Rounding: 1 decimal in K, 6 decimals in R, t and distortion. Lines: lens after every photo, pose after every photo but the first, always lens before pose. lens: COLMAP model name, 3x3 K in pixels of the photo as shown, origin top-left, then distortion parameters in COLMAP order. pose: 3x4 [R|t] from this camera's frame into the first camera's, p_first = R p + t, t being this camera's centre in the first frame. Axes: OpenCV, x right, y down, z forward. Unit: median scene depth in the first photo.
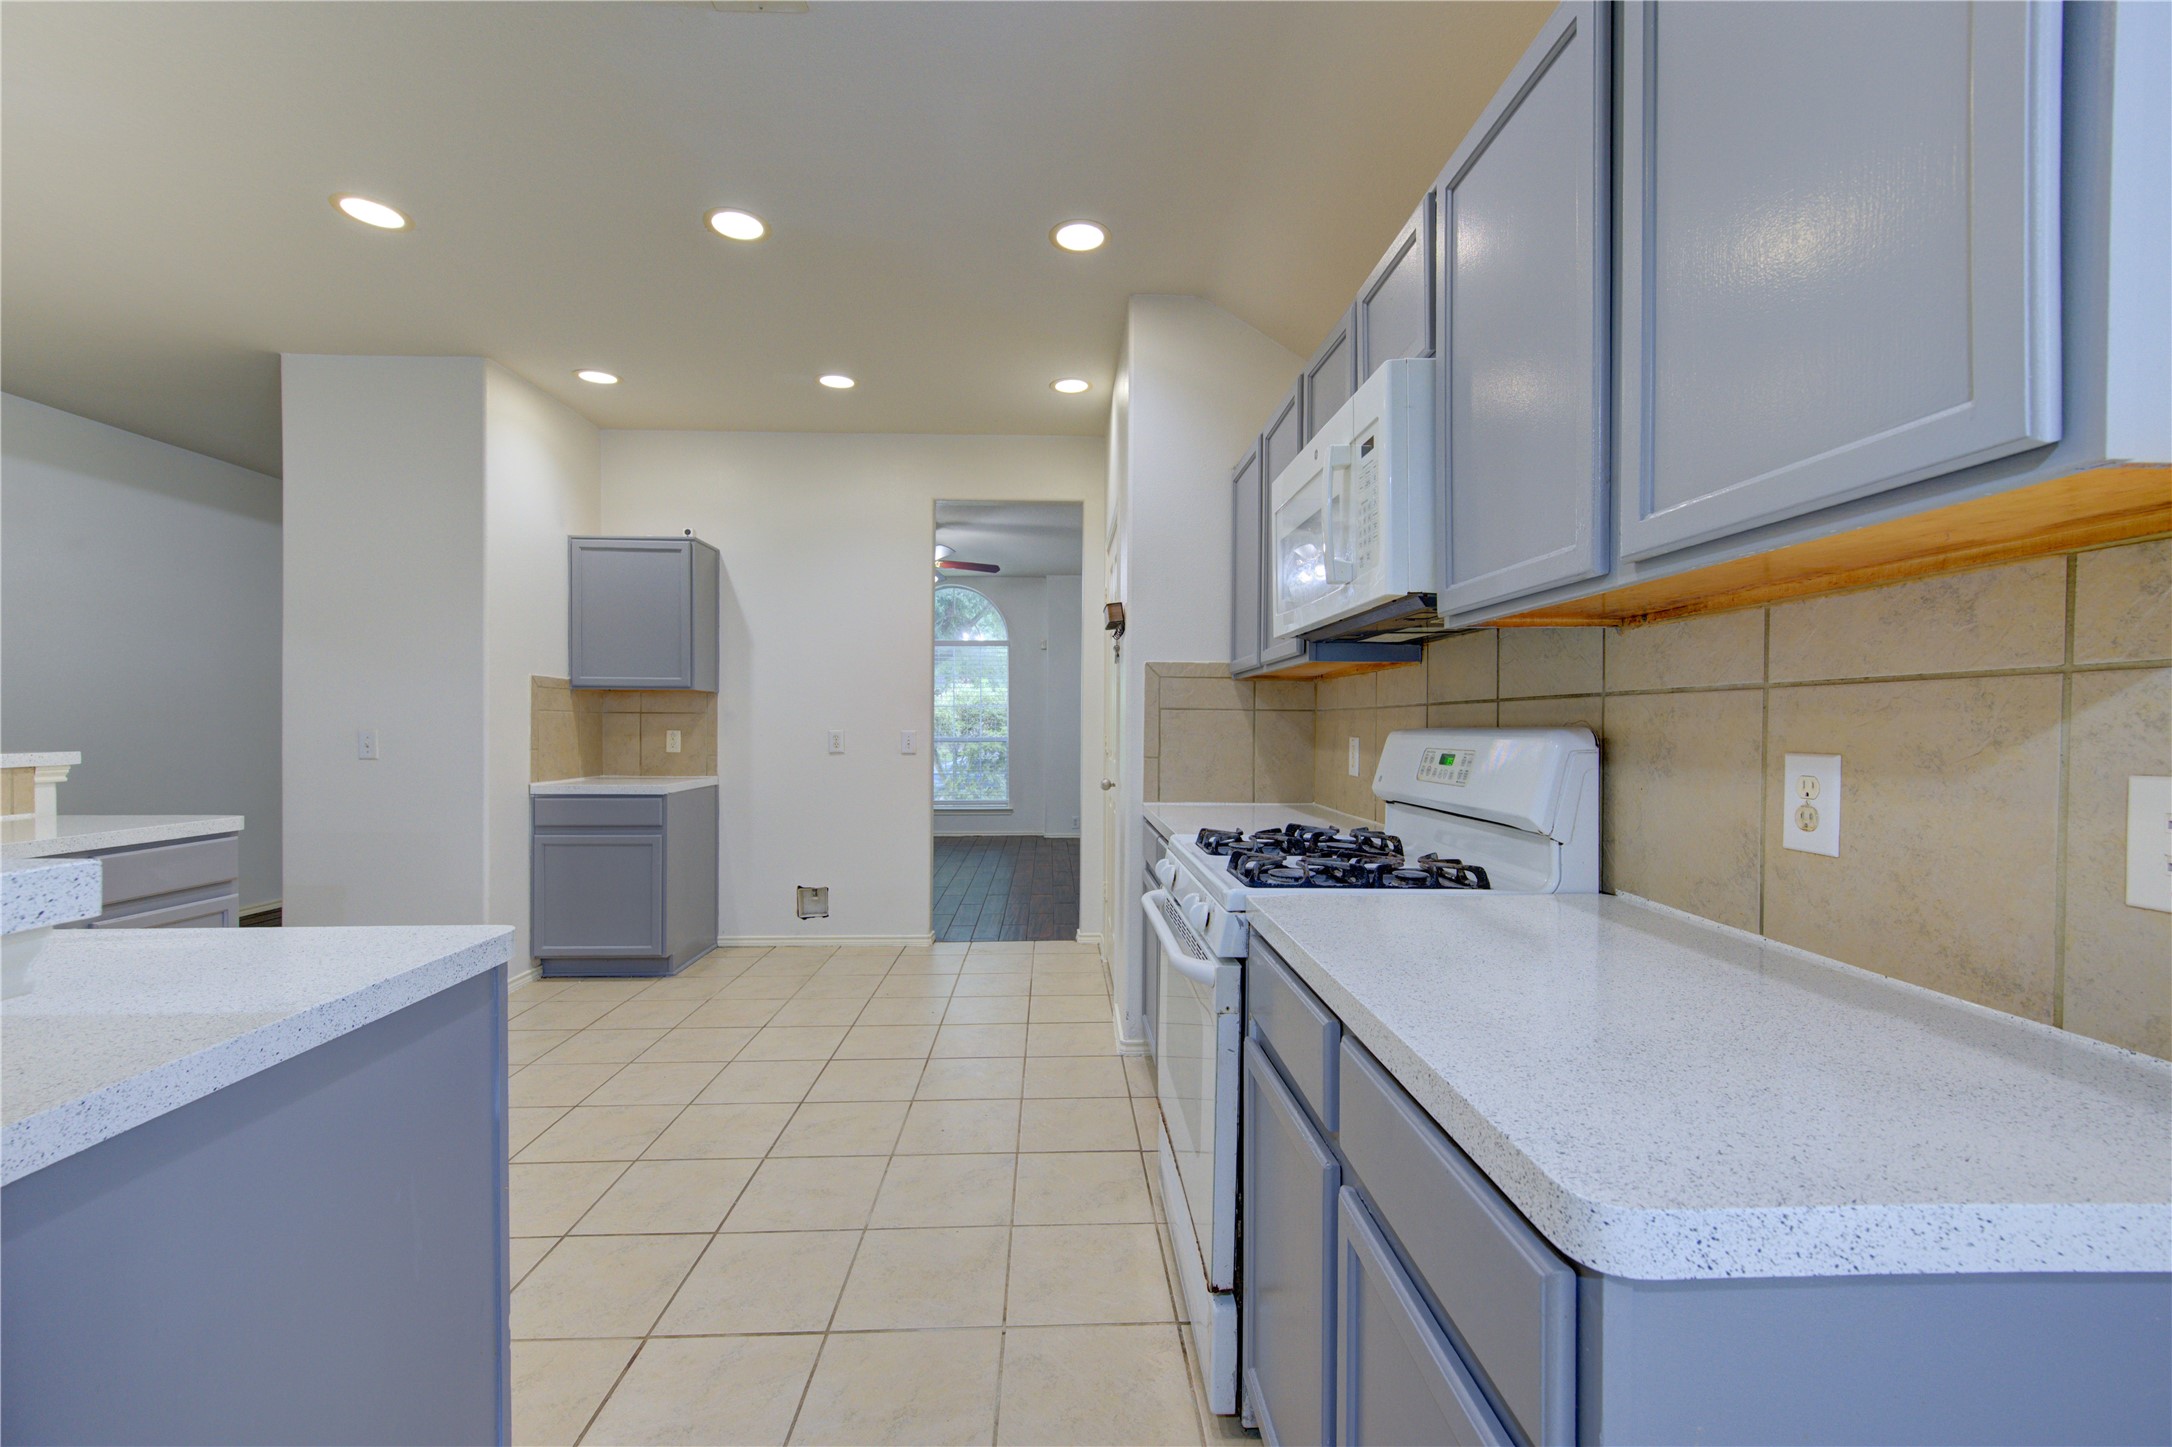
lens RADIAL K [[866.2, 0, 1085.6], [0, 866.2, 728.6], [0, 0, 1]] dist [-0.001096, 0.000878]
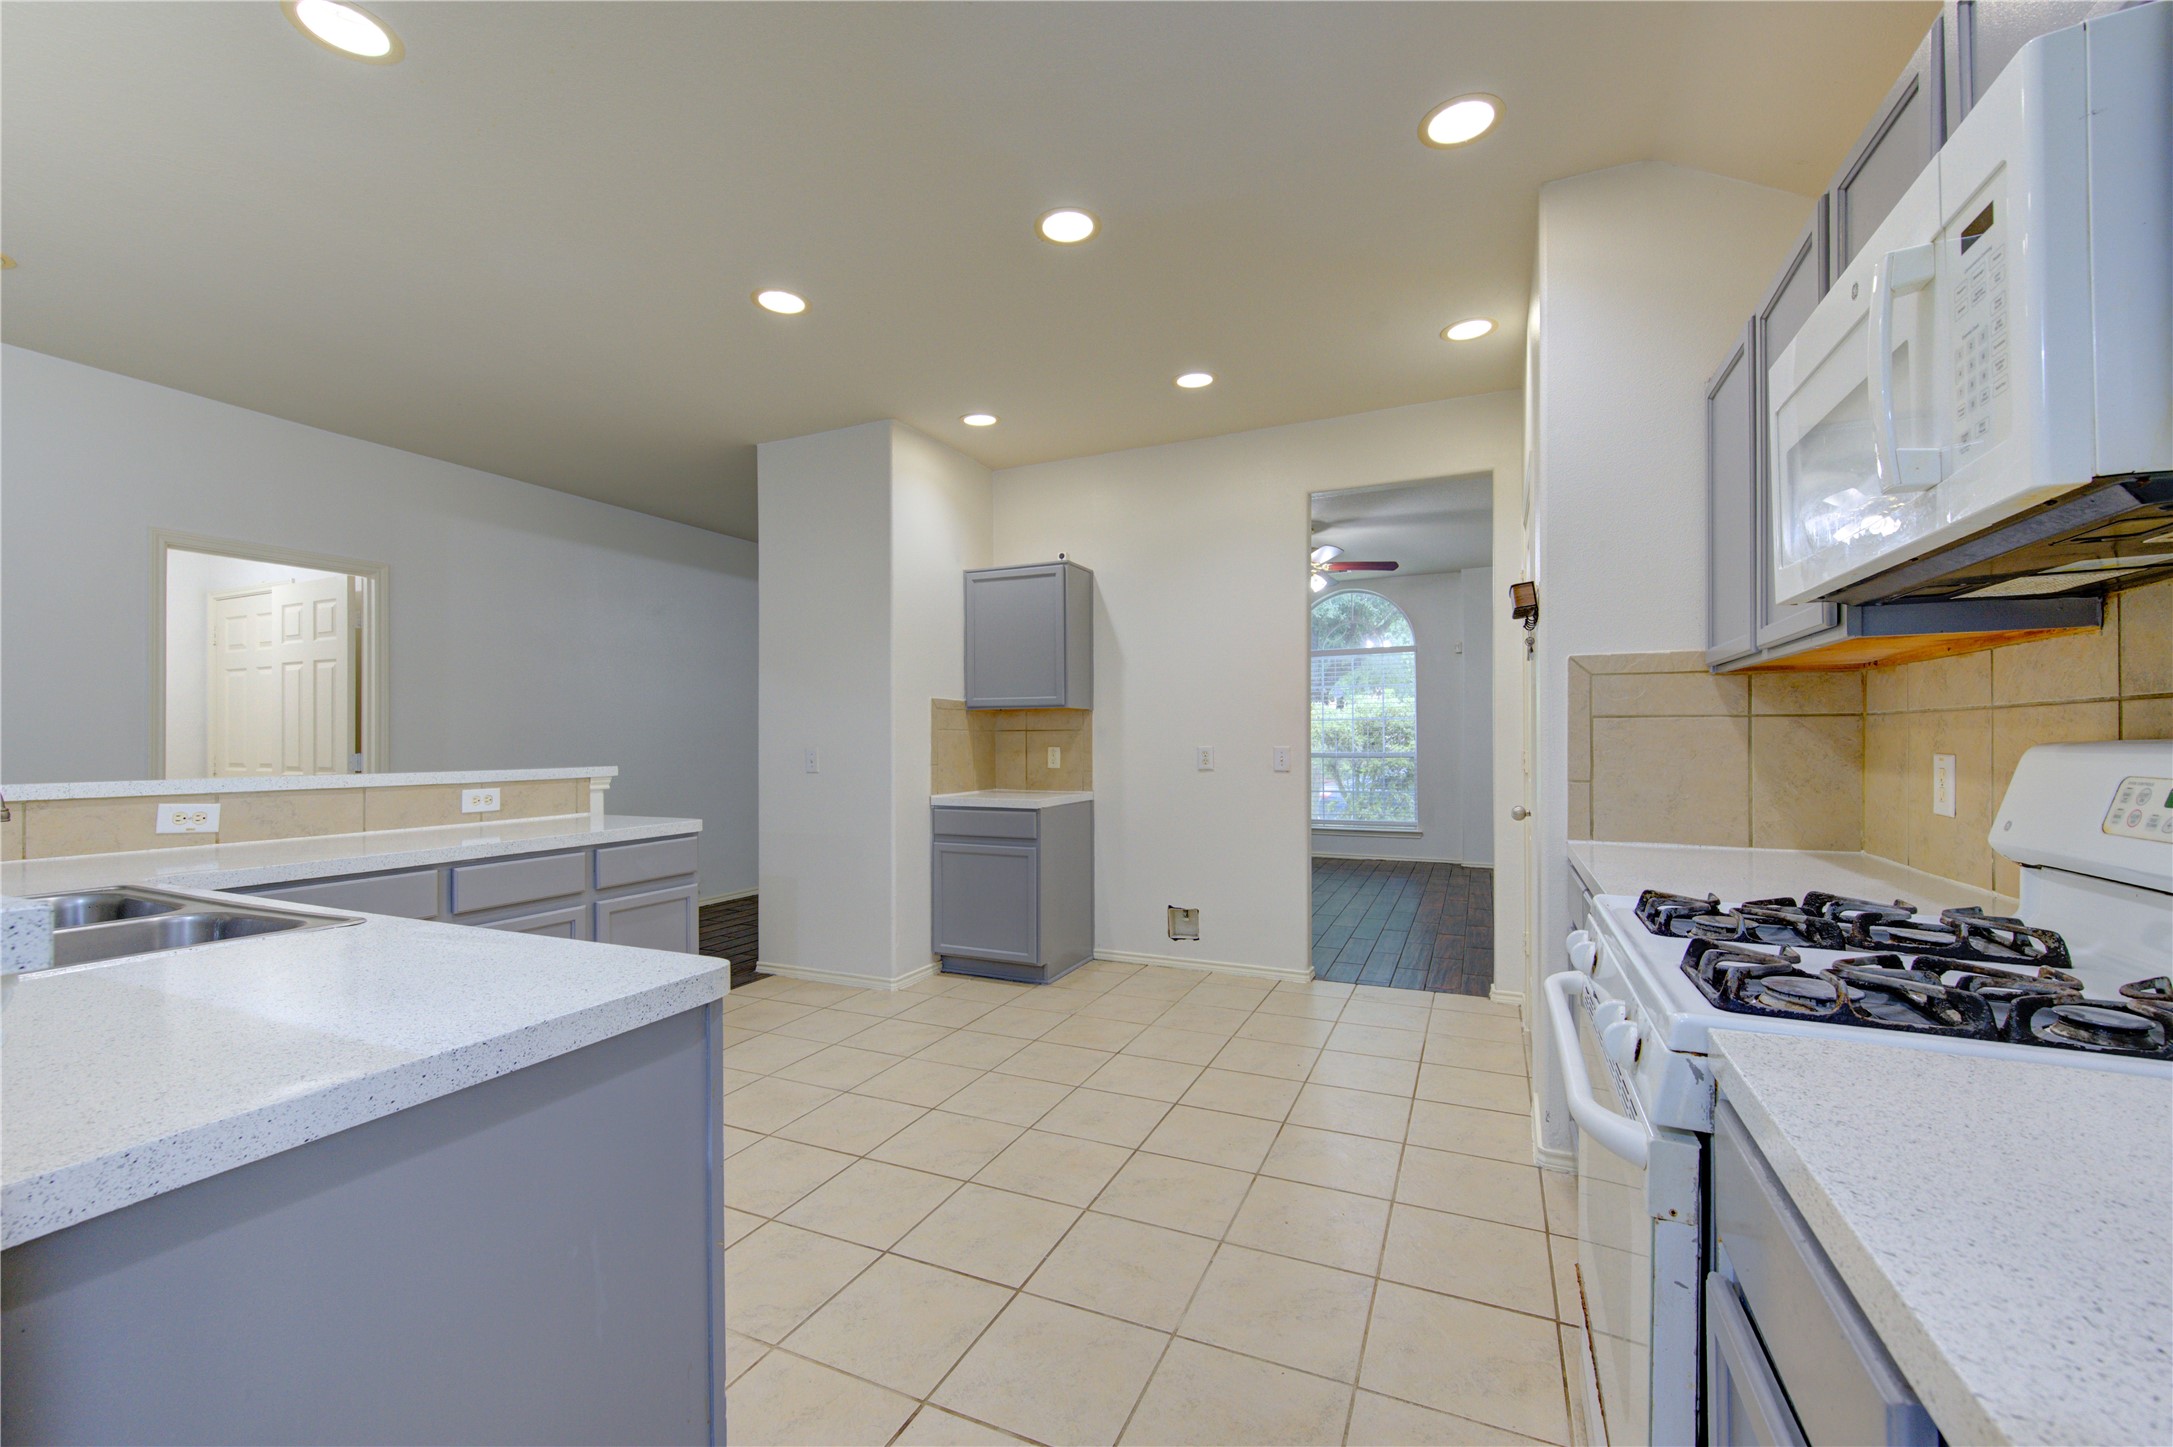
lens RADIAL K [[866.6, 0, 1060.2], [0, 866.6, 734.7], [0, 0, 1]] dist [-0.001096, 0.000878]
pose [[0.881691, -0.010532, -0.471709, 0.046894], [0.005909, 0.999919, -0.011282, -0.001880], [0.471789, 0.007160, 0.881682, 0.165142]]
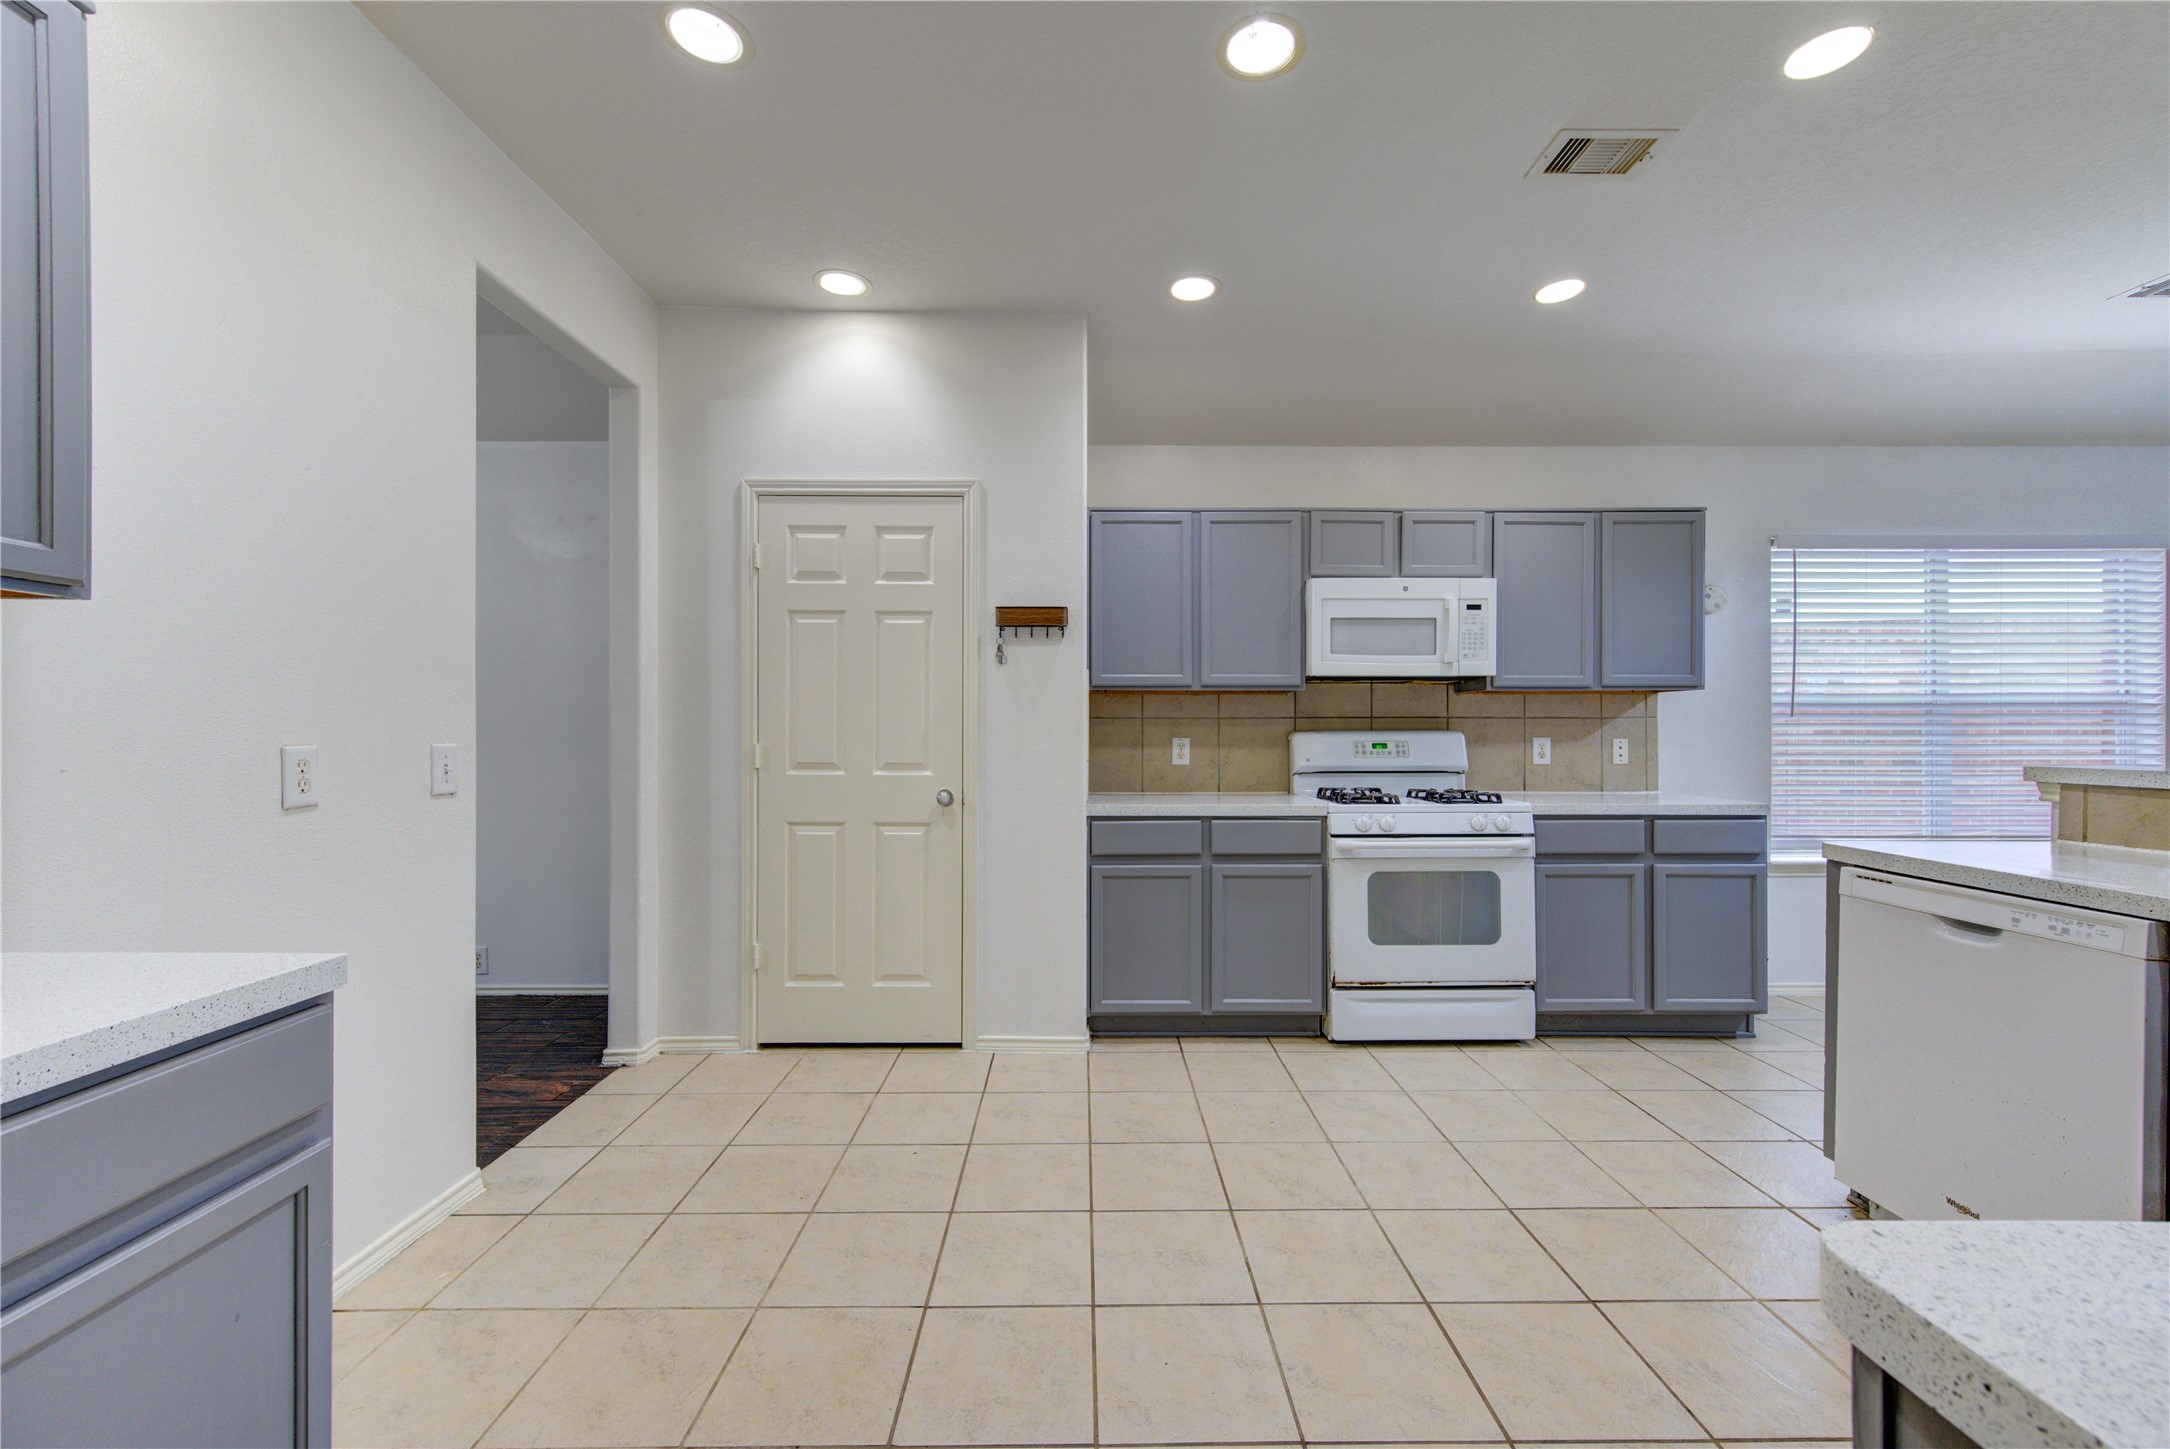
lens RADIAL K [[865.4, 0, 1087.4], [0, 865.4, 728.4], [0, 0, 1]] dist [-0.001096, 0.000878]
pose [[0.027741, -0.001265, 0.999614, -1.296696], [0.005651, 0.999983, 0.001108, -0.010128], [-0.999599, 0.005618, 0.027747, 1.280813]]
